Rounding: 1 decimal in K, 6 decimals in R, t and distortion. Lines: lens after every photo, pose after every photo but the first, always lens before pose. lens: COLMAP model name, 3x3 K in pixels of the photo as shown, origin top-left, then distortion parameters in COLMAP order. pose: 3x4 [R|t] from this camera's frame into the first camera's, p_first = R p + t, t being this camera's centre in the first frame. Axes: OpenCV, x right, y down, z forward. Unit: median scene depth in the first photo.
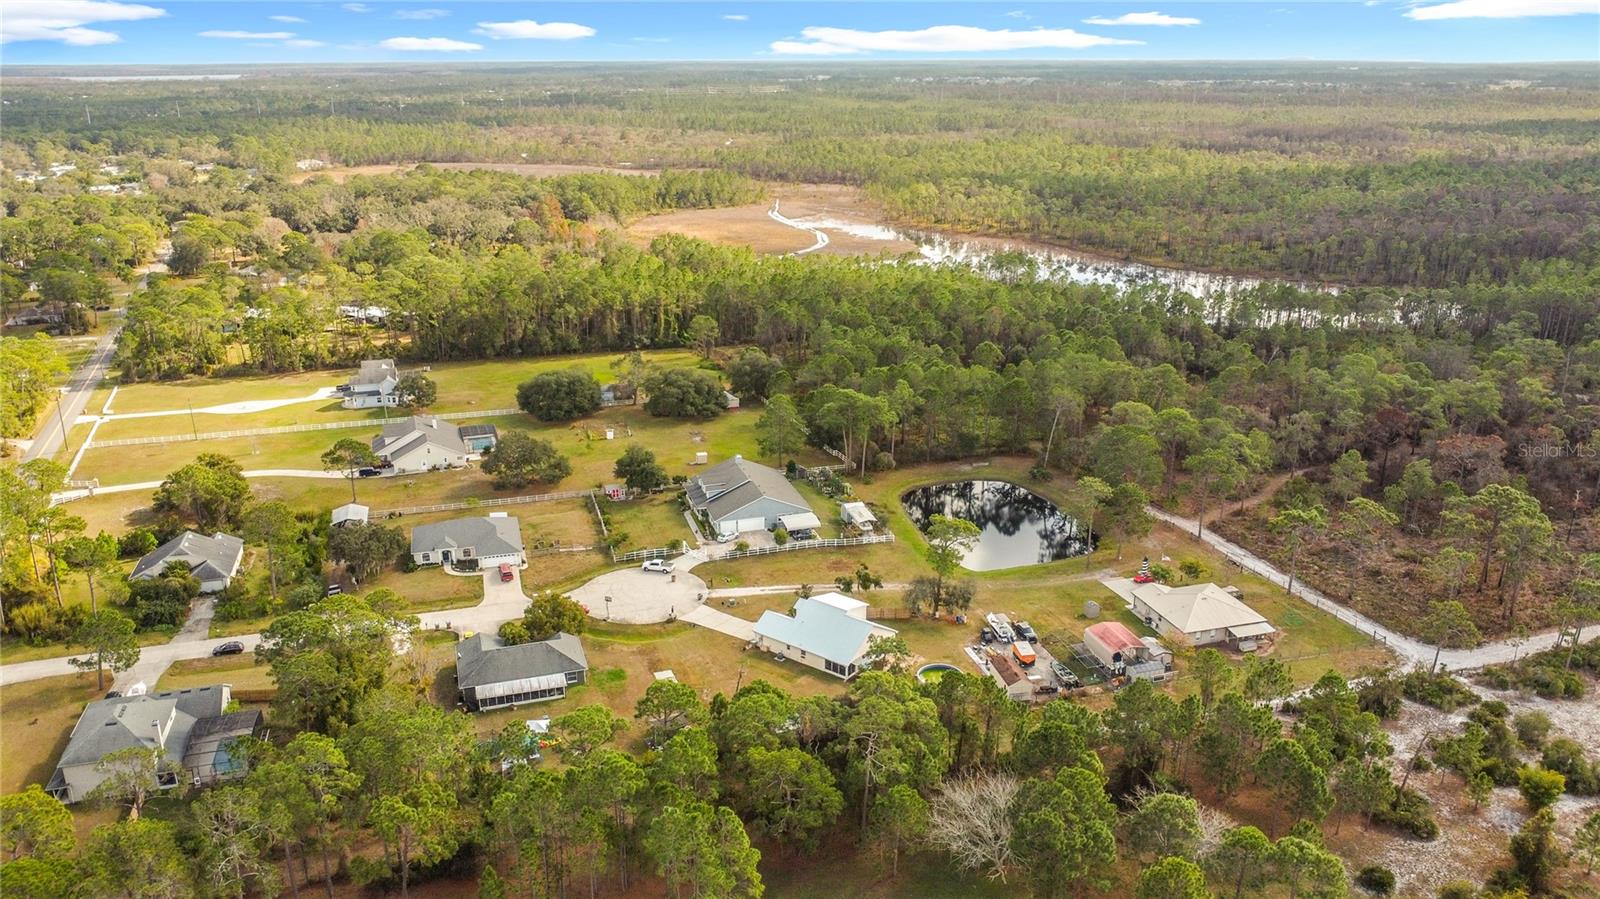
lens RADIAL K [[1197.1, 0, 804.8], [0, 1197.1, 459.2], [0, 0, 1]] dist [0.017442, -0.008230]
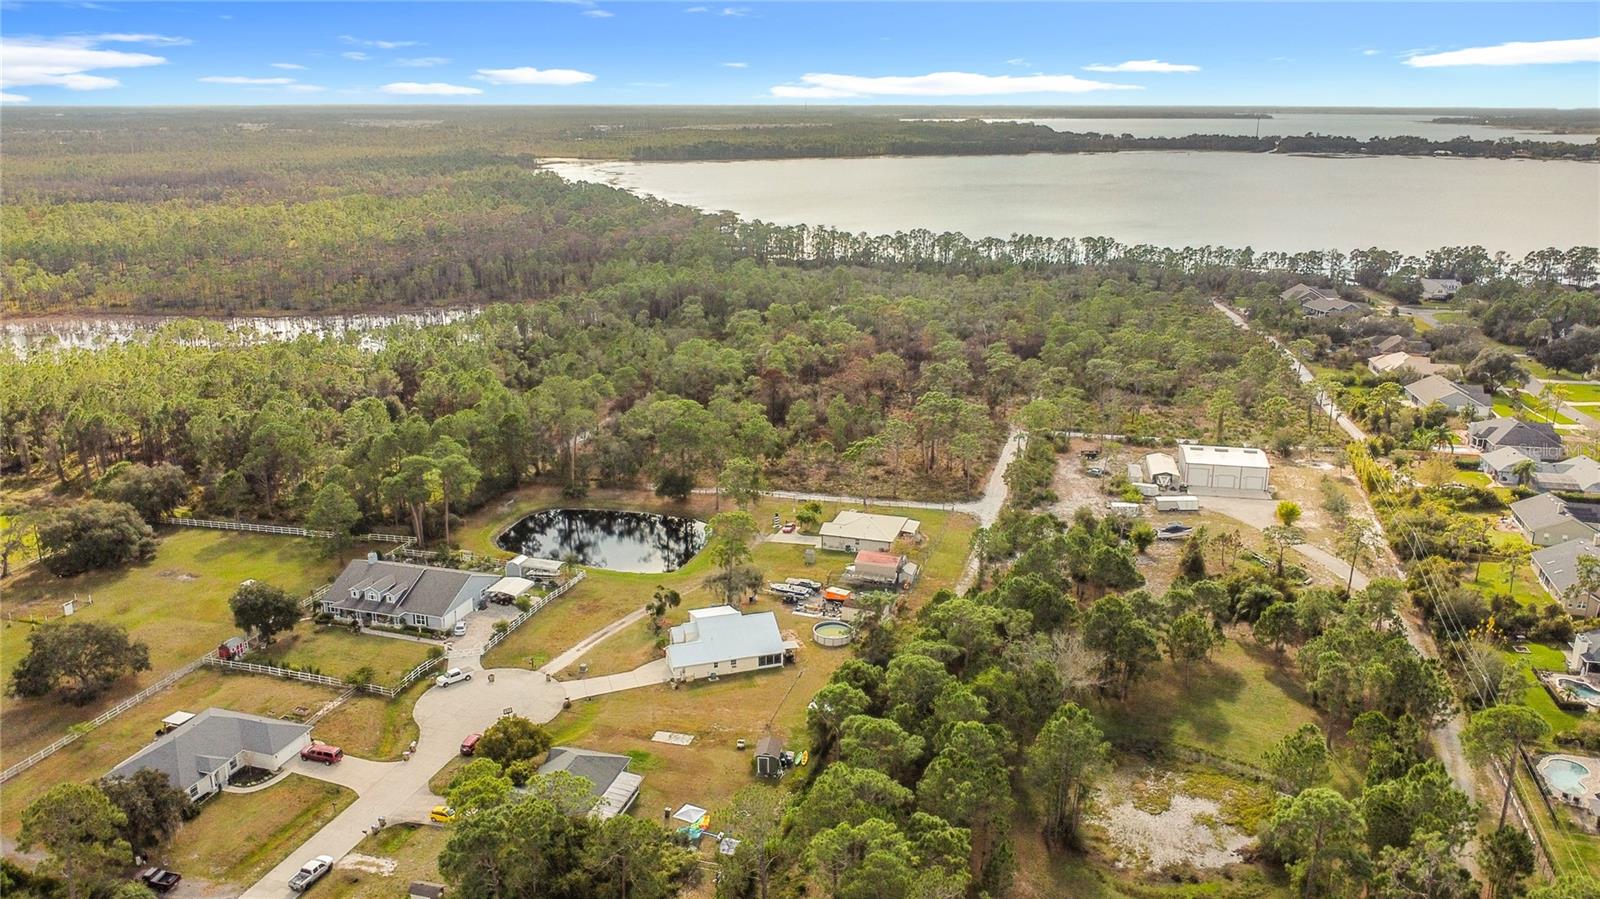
lens RADIAL K [[1197.1, 0, 800.3], [0, 1197.1, 456.5], [0, 0, 1]] dist [0.017442, -0.008230]
pose [[0.560395, -0.238680, 0.793088, -0.552925], [0.267781, 0.958359, 0.099204, -0.073507], [-0.783741, 0.156780, 0.600974, 0.212929]]
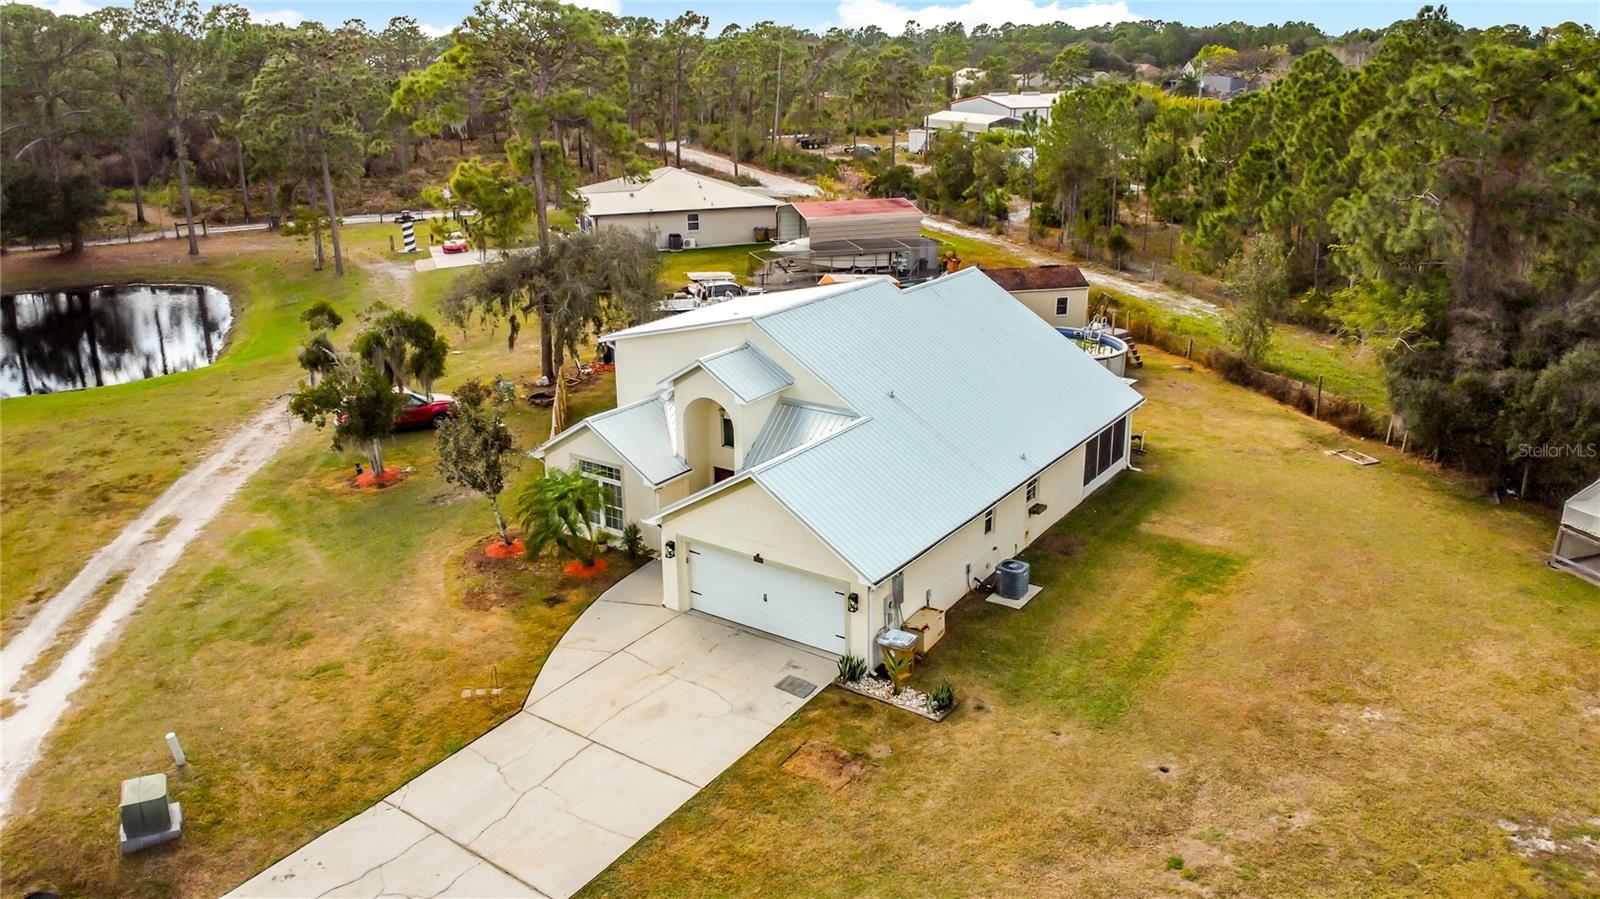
lens RADIAL K [[1197.1, 0, 794.4], [0, 1197.1, 456.7], [0, 0, 1]] dist [0.017442, -0.008230]
pose [[-0.031413, -0.352917, 0.935127, -0.136196], [0.330821, 0.879185, 0.342917, 0.053569], [-0.943171, 0.320132, 0.089134, 0.739828]]
